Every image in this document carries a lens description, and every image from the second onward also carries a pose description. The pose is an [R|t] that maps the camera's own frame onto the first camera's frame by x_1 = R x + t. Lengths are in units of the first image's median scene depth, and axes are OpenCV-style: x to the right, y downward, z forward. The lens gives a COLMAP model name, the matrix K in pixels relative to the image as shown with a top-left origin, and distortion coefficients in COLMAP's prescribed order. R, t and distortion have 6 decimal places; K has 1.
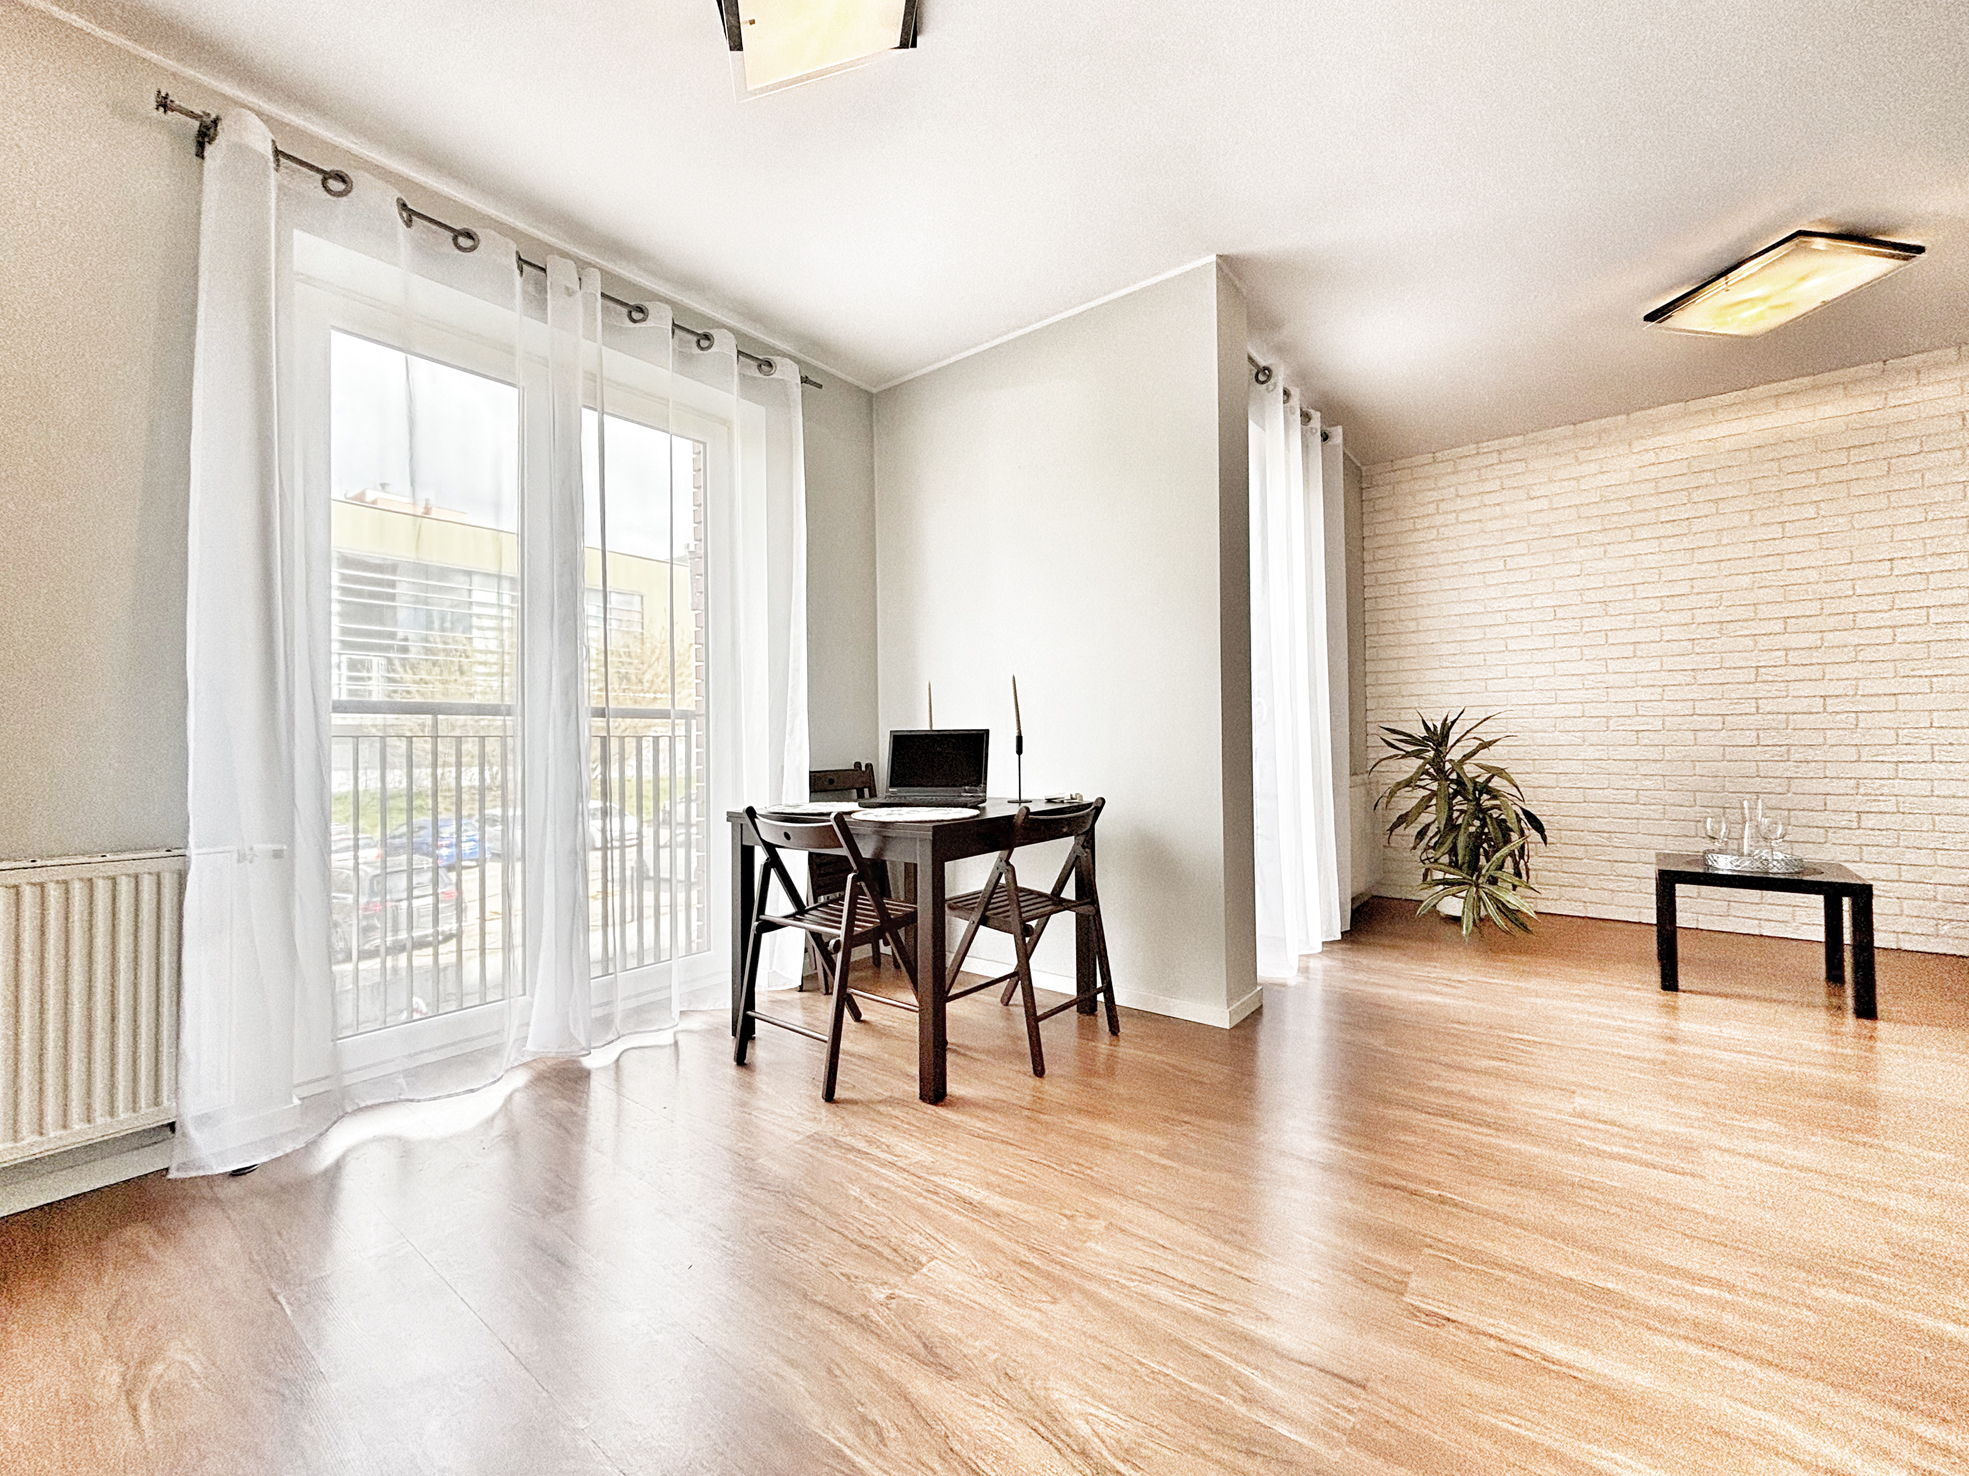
lens RADIAL K [[815.4, 0, 984.5], [0, 815.4, 738.0], [0, 0, 1]] dist [-0.003477, -0.000479]
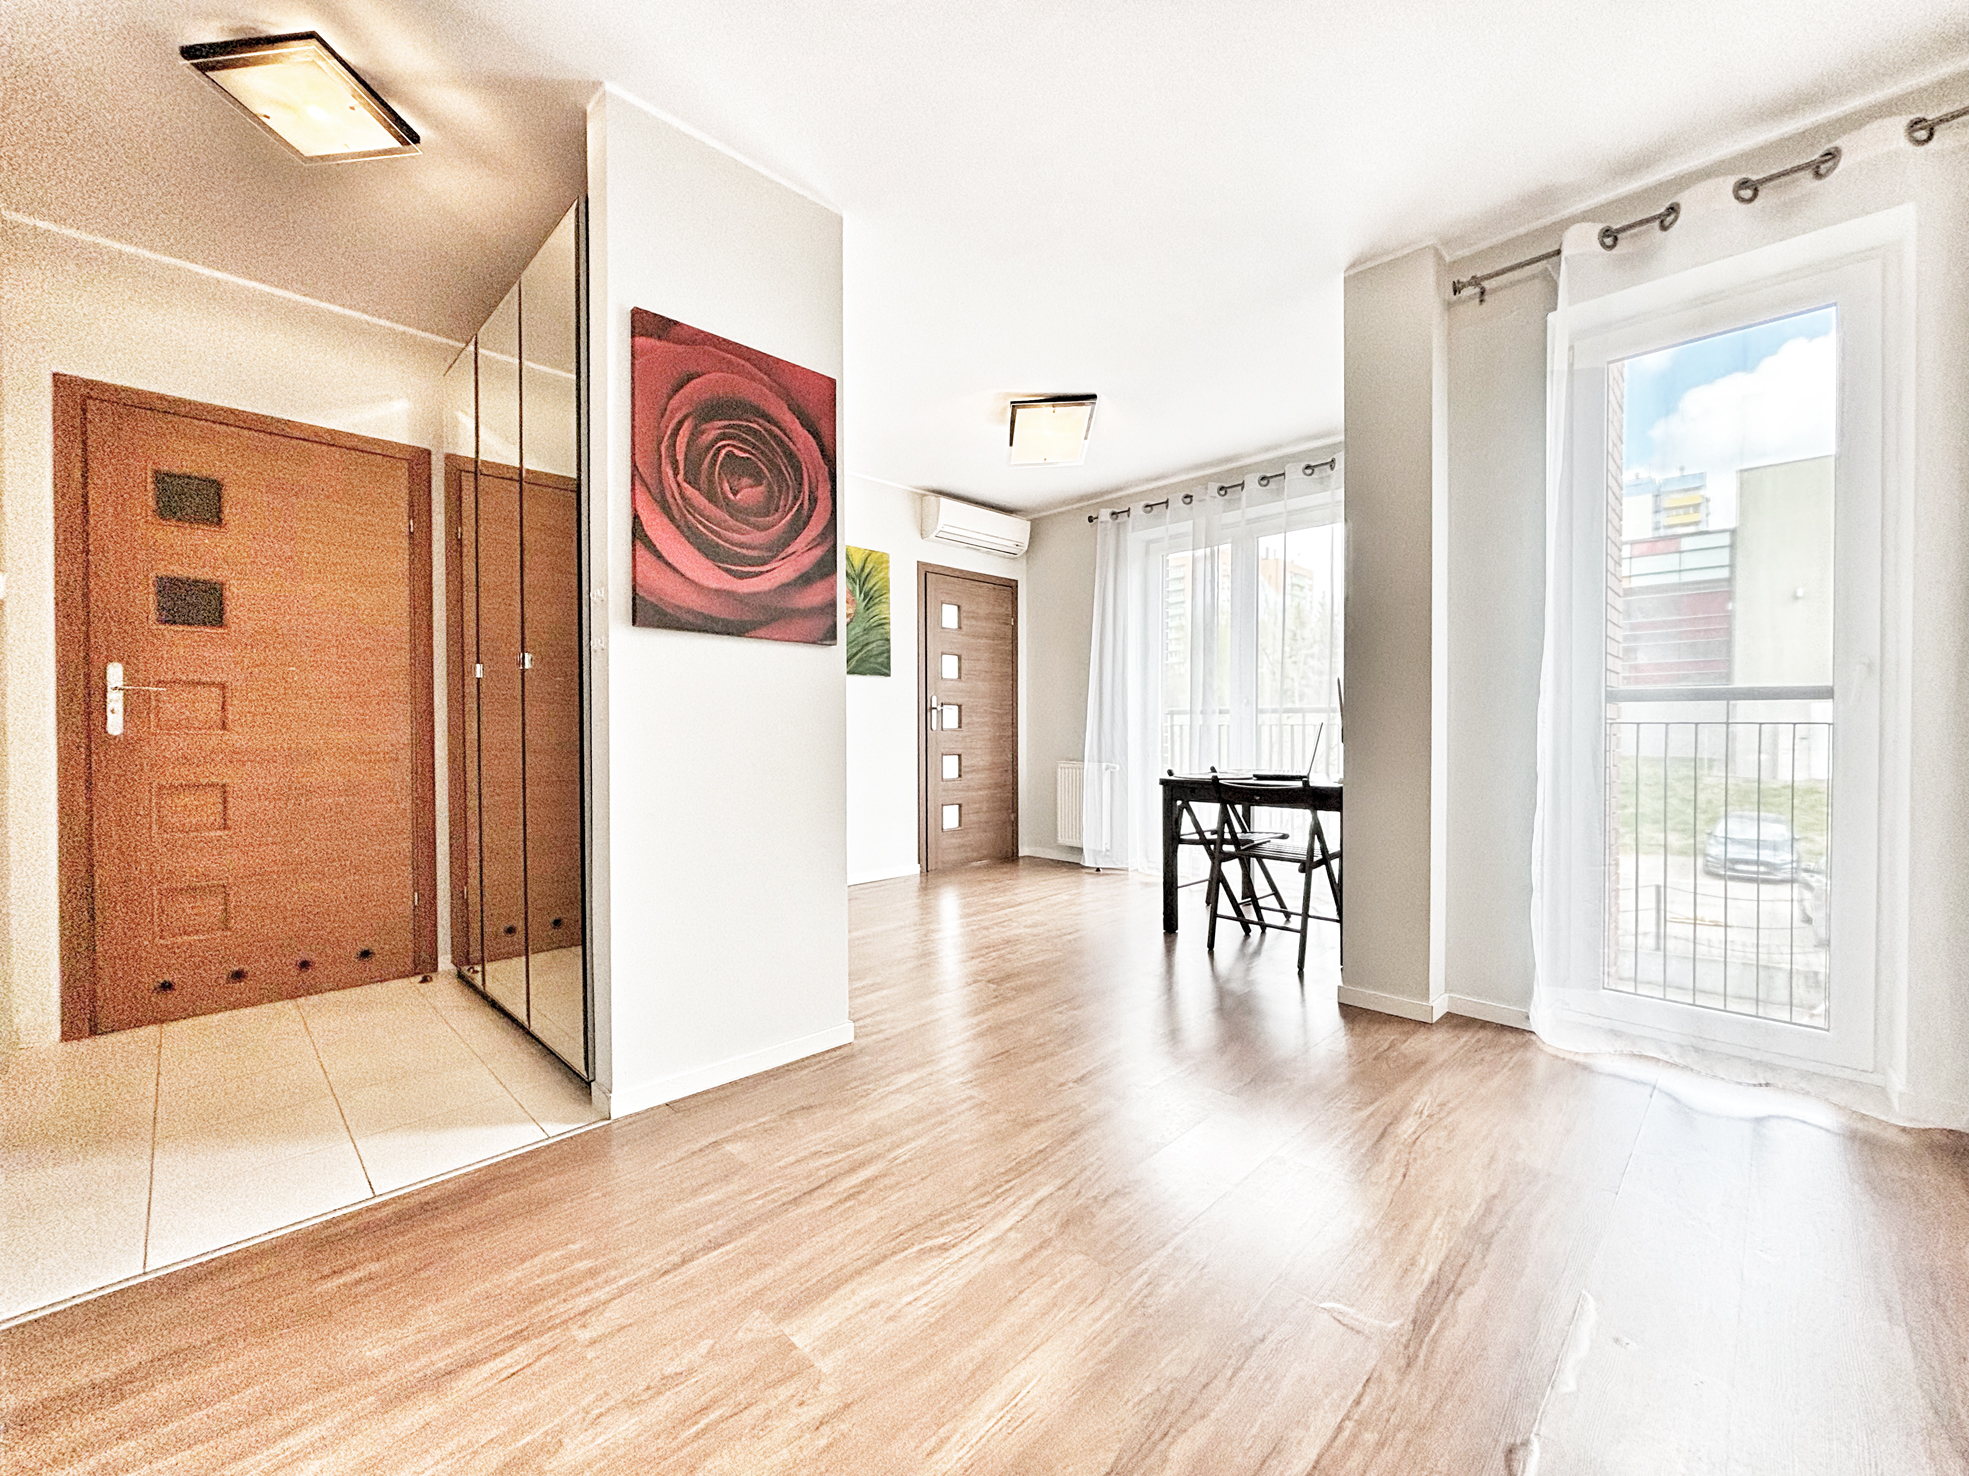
lens RADIAL K [[796.3, 0, 984.5], [0, 796.3, 738.0], [0, 0, 1]] dist [-0.000972, -0.000098]
pose [[-0.119425, 0.021062, -0.992620, 1.029121], [0.013636, 0.999715, 0.019572, -0.010478], [0.992750, -0.011198, -0.119678, 0.482076]]
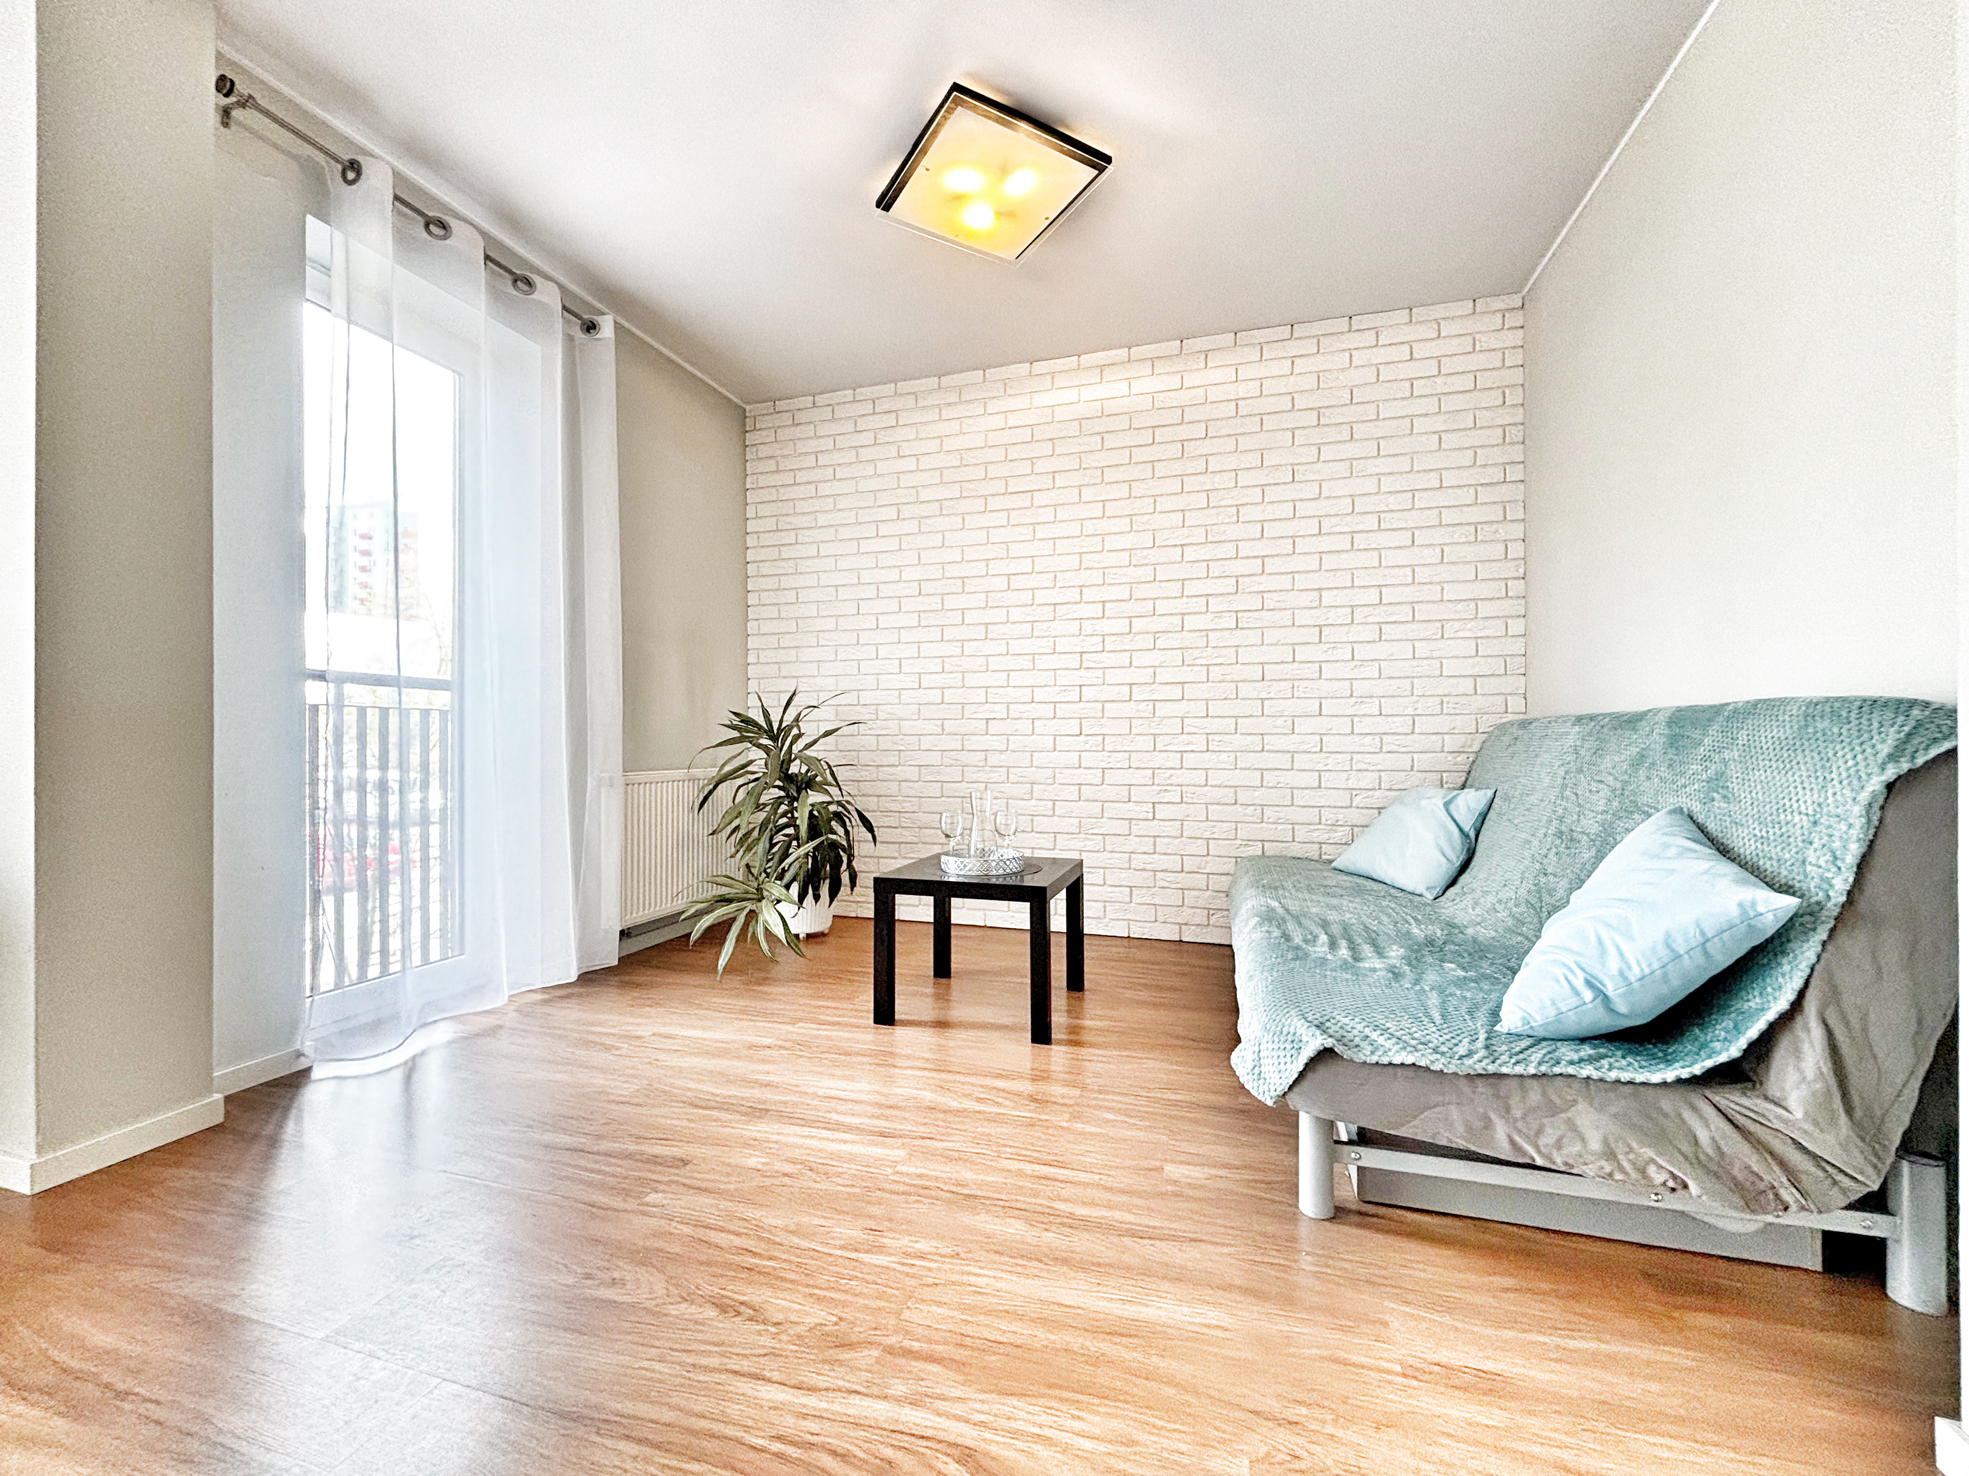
lens RADIAL K [[805.8, 0, 984.5], [0, 805.8, 738.0], [0, 0, 1]] dist [0.028055, -0.000150]
pose [[0.937454, 0.011319, 0.347926, 0.566414], [-0.010757, 0.999936, -0.003548, 0.019661], [-0.347944, -0.000417, 0.937515, 0.168731]]
